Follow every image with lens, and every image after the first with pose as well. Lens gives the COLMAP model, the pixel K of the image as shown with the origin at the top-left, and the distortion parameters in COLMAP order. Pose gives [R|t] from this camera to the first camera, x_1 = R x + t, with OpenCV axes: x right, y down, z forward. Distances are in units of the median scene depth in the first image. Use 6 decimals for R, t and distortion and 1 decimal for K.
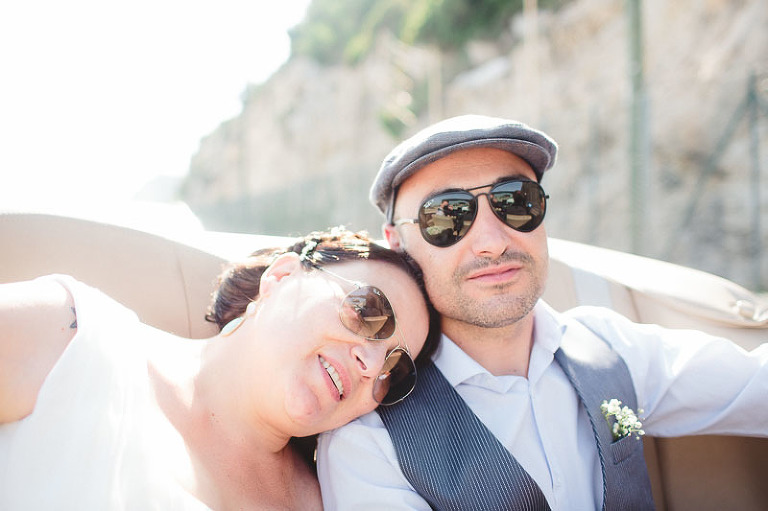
lens RADIAL K [[758.5, 0, 384.0], [0, 758.5, 255.5], [0, 0, 1]] dist [-0.102717, -0.003045]
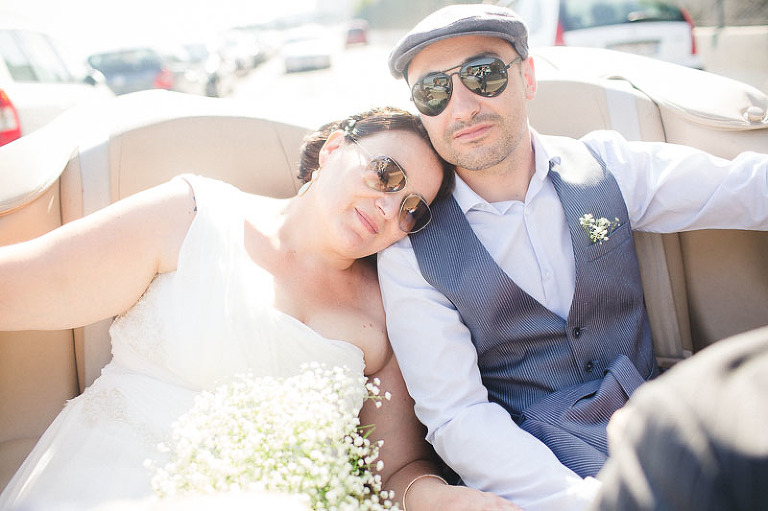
lens RADIAL K [[731.1, 0, 384.0], [0, 731.1, 255.5], [0, 0, 1]] dist [-0.096854, 0.126872]
pose [[0.941510, -0.070261, -0.329579, 0.400319], [0.162132, 0.951832, 0.260248, -0.126139], [0.295418, -0.298461, 0.907551, -0.274176]]
